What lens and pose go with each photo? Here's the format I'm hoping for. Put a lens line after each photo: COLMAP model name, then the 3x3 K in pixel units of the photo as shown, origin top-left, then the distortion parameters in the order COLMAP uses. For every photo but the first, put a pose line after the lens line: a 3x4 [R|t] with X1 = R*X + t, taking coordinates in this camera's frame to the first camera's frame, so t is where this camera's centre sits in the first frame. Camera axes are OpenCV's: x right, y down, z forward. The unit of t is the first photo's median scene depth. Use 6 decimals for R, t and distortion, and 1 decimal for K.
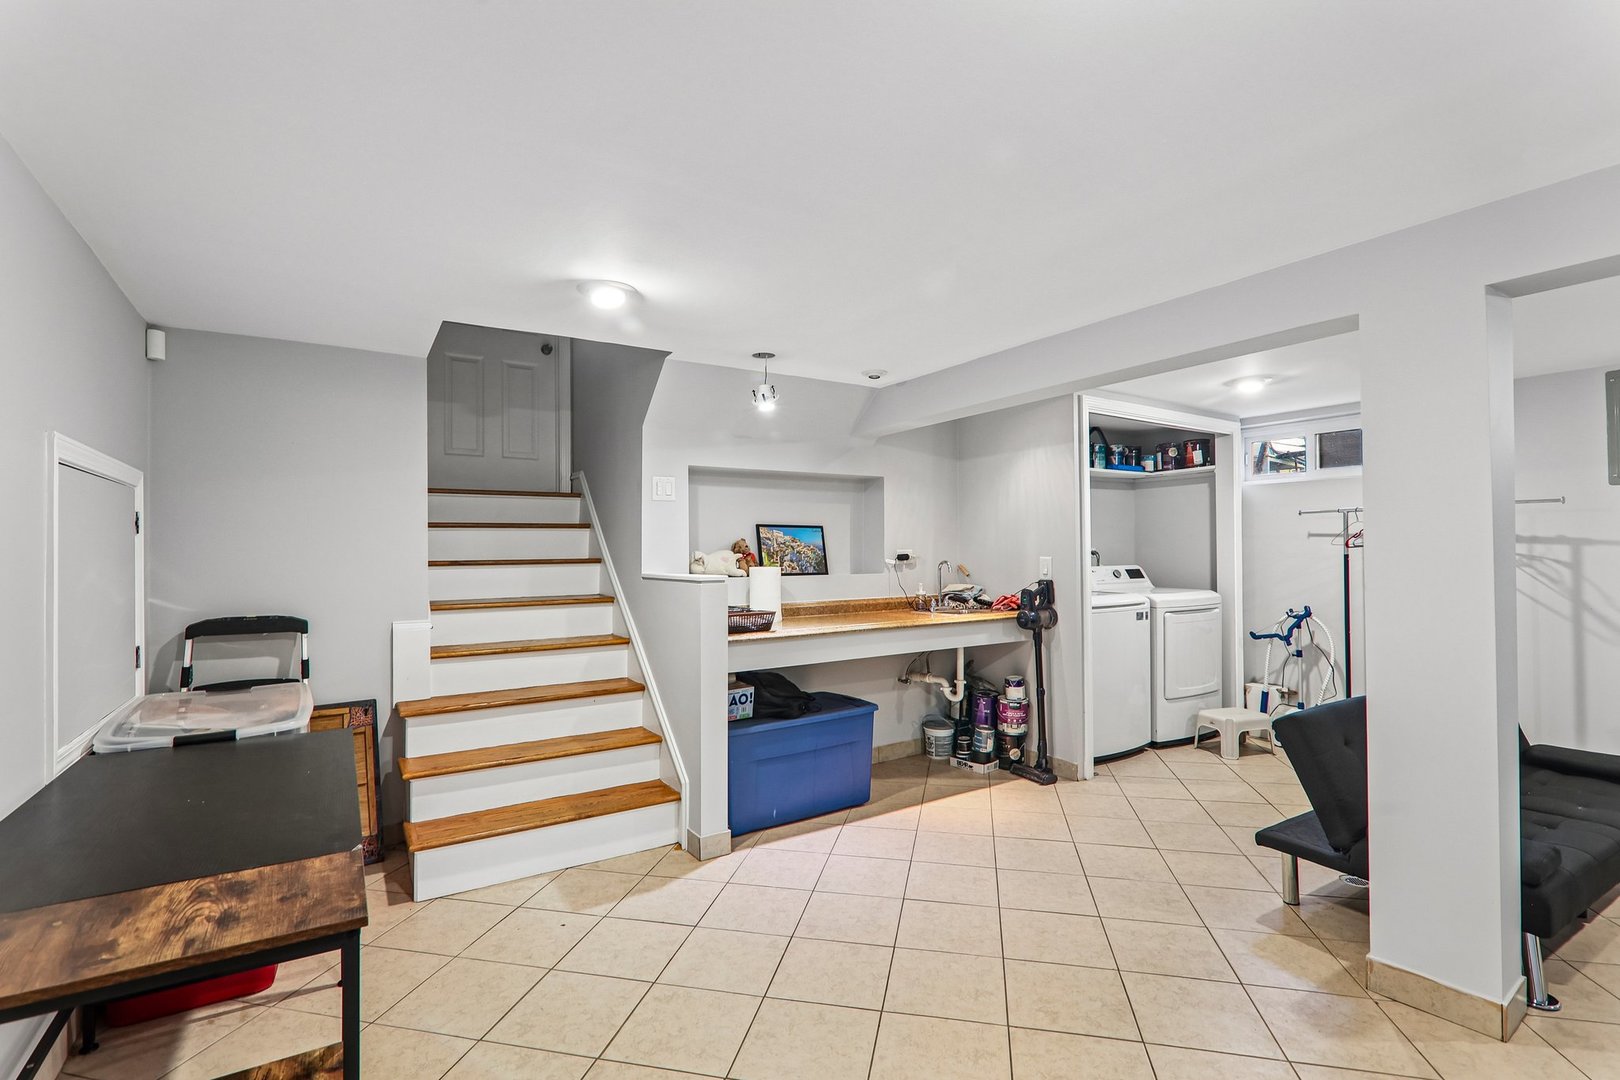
lens RADIAL K [[741.6, 0, 801.1], [0, 741.6, 545.5], [0, 0, 1]] dist [-0.009525, 0.000861]
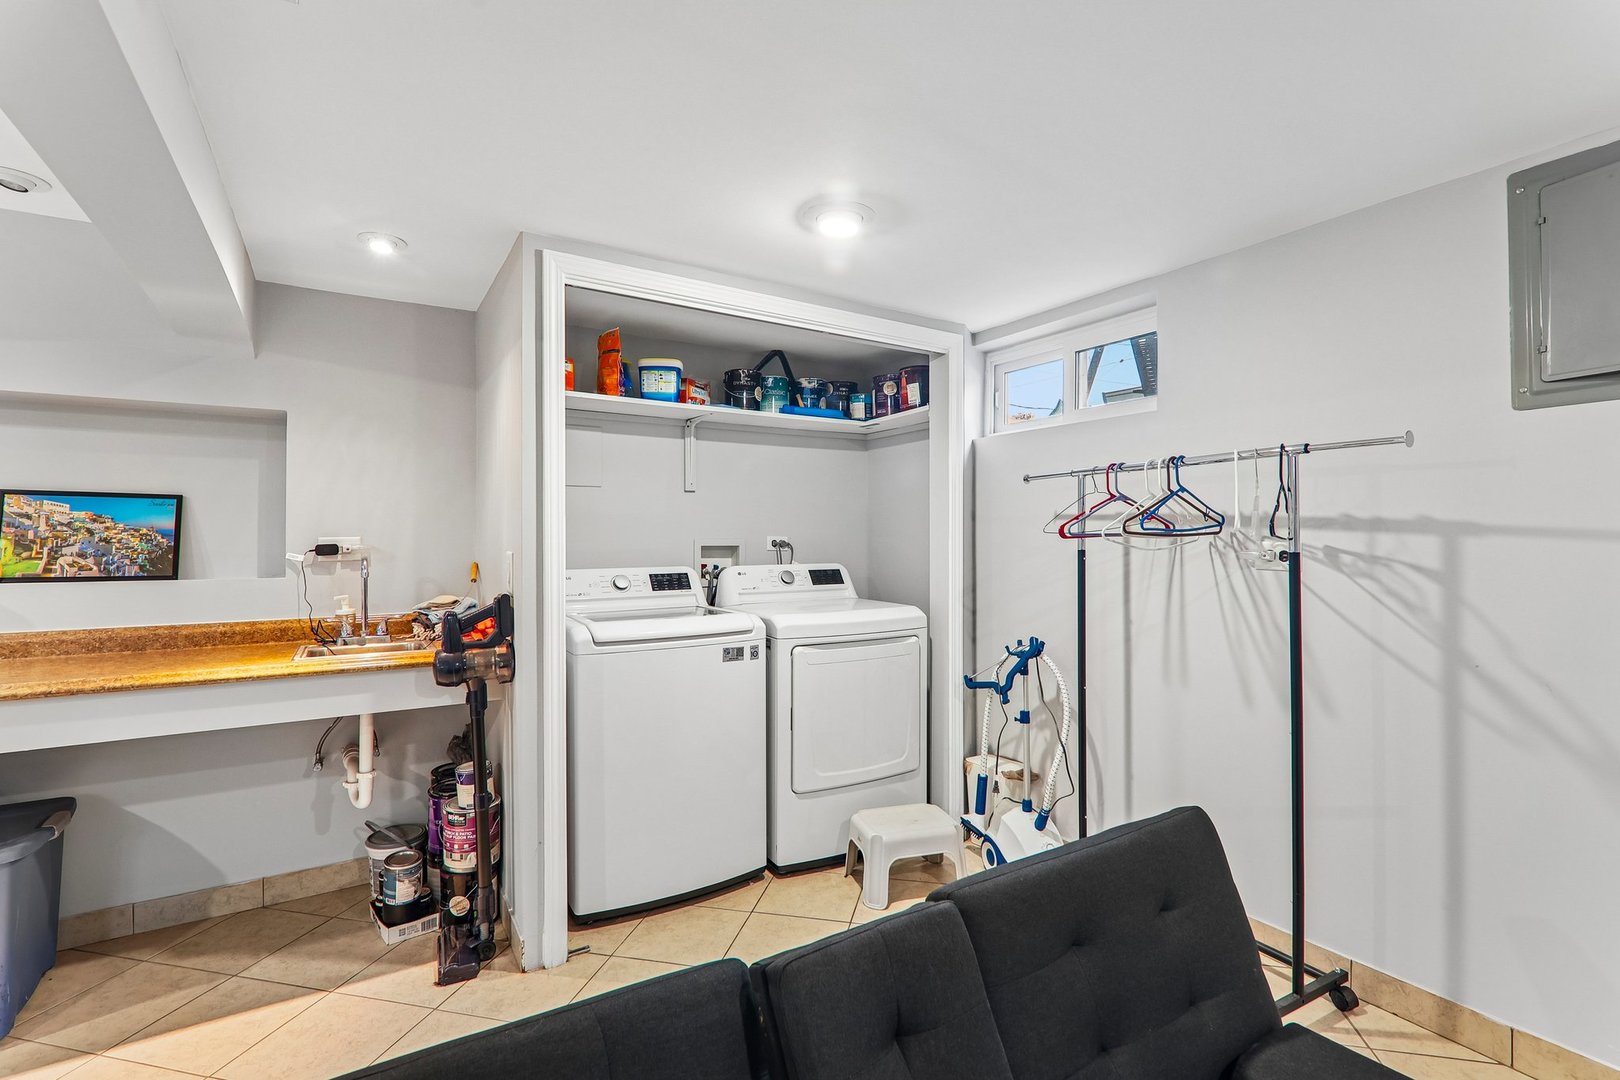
lens RADIAL K [[741.6, 0, 820.1], [0, 741.6, 538.6], [0, 0, 1]] dist [-0.009525, 0.000861]
pose [[0.999978, 0.006242, 0.002321, 0.532625], [-0.006257, 0.999958, 0.006668, 0.000667], [-0.002280, -0.006682, 0.999975, 0.427406]]
